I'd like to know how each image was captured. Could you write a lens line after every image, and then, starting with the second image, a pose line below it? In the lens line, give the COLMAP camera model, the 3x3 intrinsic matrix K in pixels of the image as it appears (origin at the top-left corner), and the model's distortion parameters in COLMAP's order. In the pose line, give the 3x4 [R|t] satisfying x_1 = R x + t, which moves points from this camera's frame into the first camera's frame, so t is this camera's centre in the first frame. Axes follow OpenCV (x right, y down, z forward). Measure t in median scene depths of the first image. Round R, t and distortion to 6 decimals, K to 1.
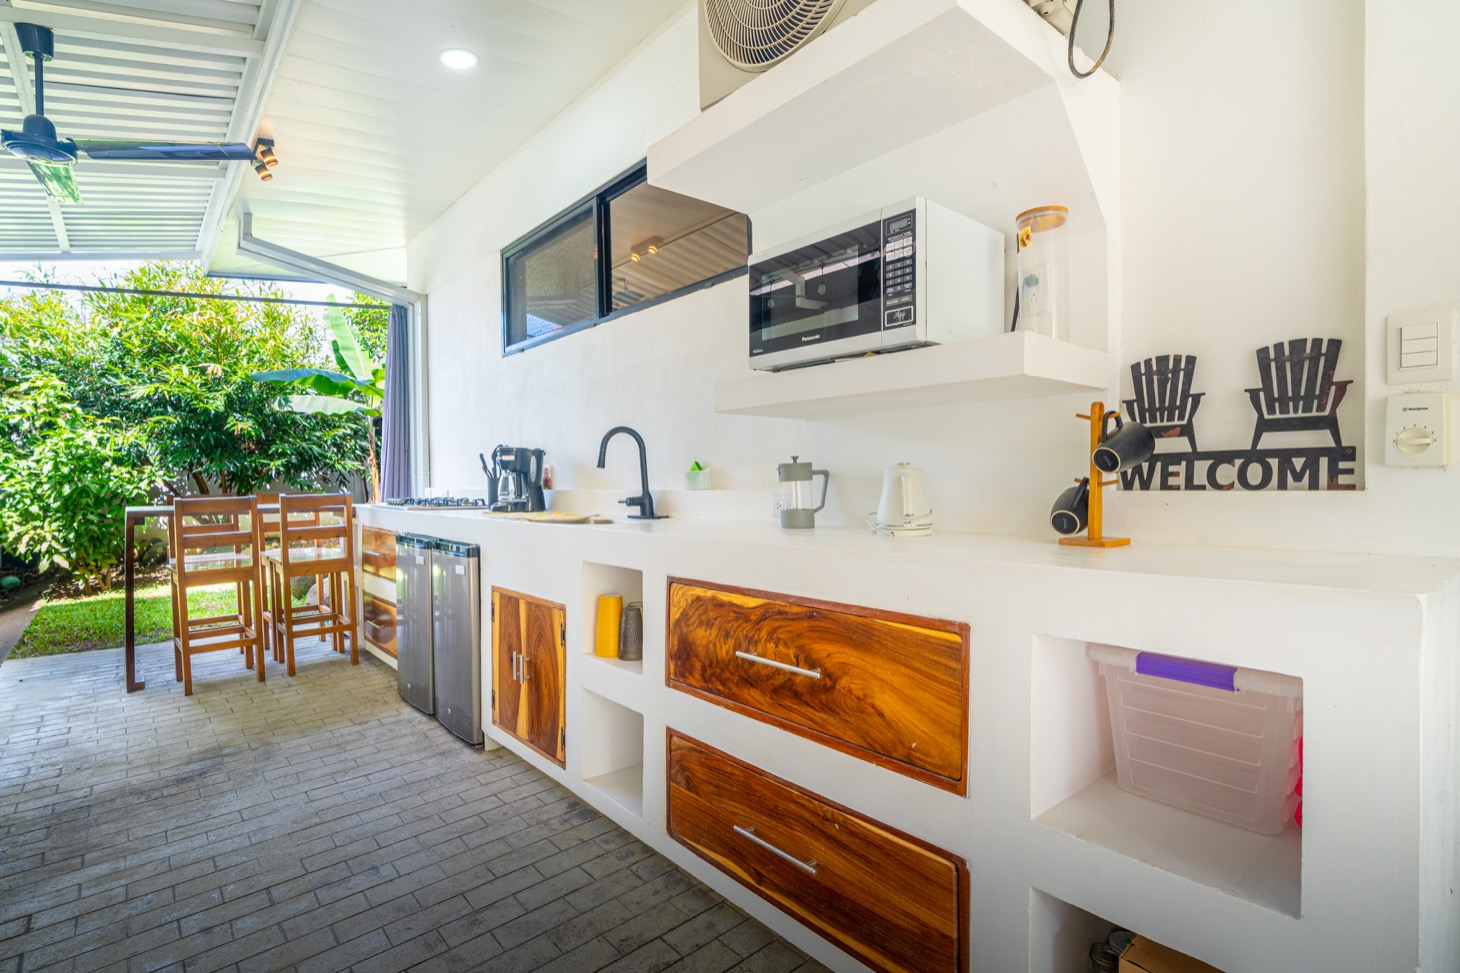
lens RADIAL K [[716.8, 0, 729.3], [0, 716.8, 488.2], [0, 0, 1]] dist [-0.004304, 0.003590]
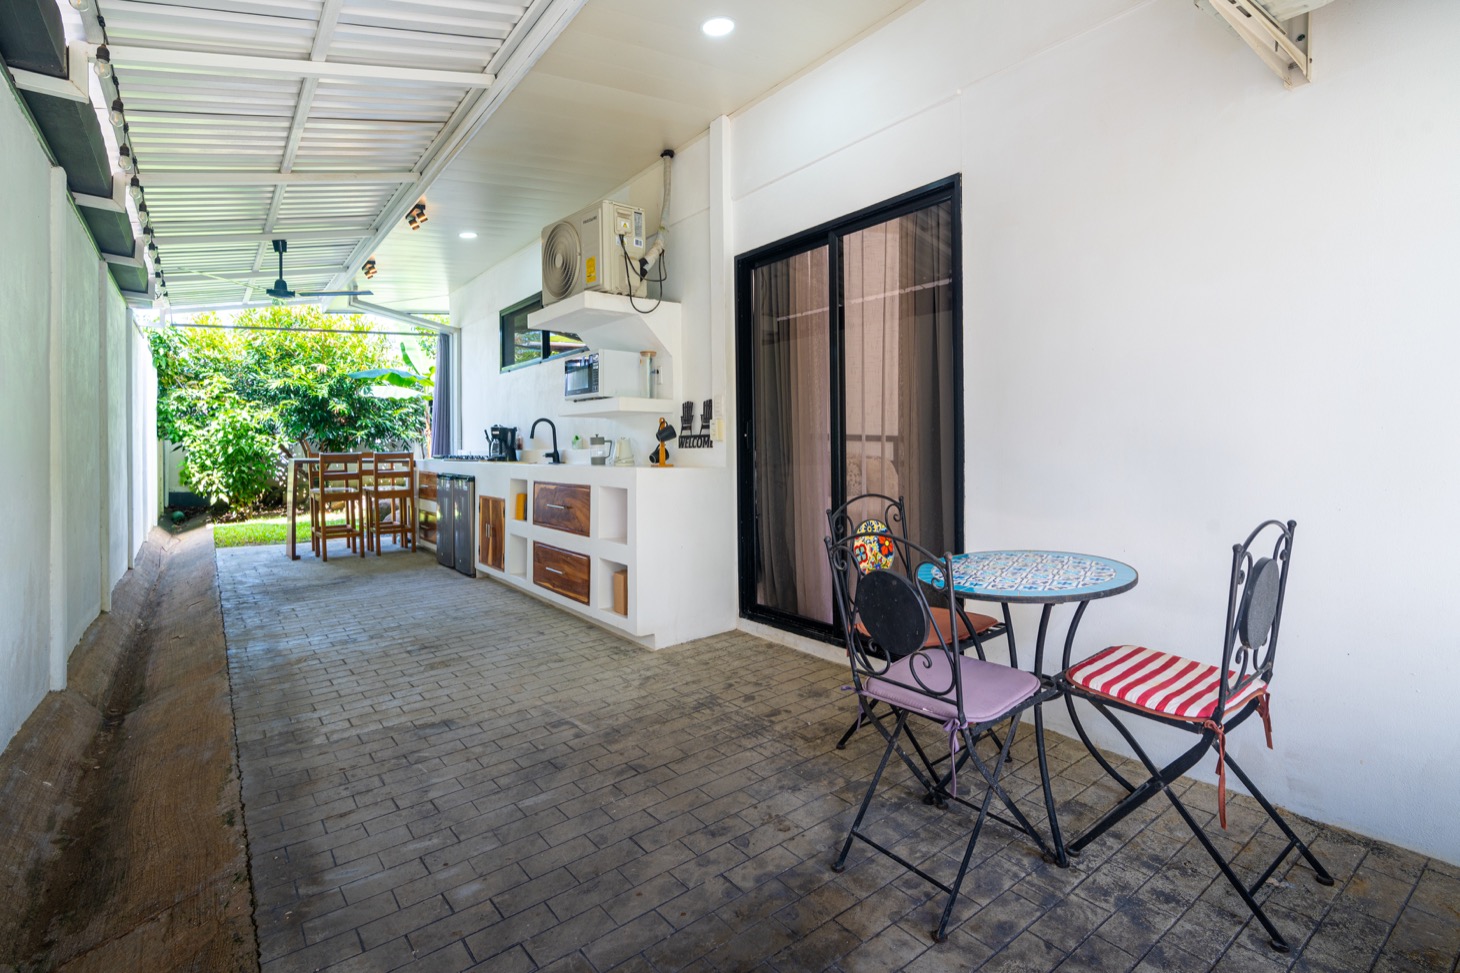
lens RADIAL K [[716.8, 0, 741.7], [0, 716.8, 450.5], [0, 0, 1]] dist [-0.004304, 0.003590]
pose [[0.998550, 0.008227, -0.053208, 0.231599], [-0.008825, 0.999900, -0.011010, 0.010068], [0.053113, 0.011464, 0.998523, -0.444797]]
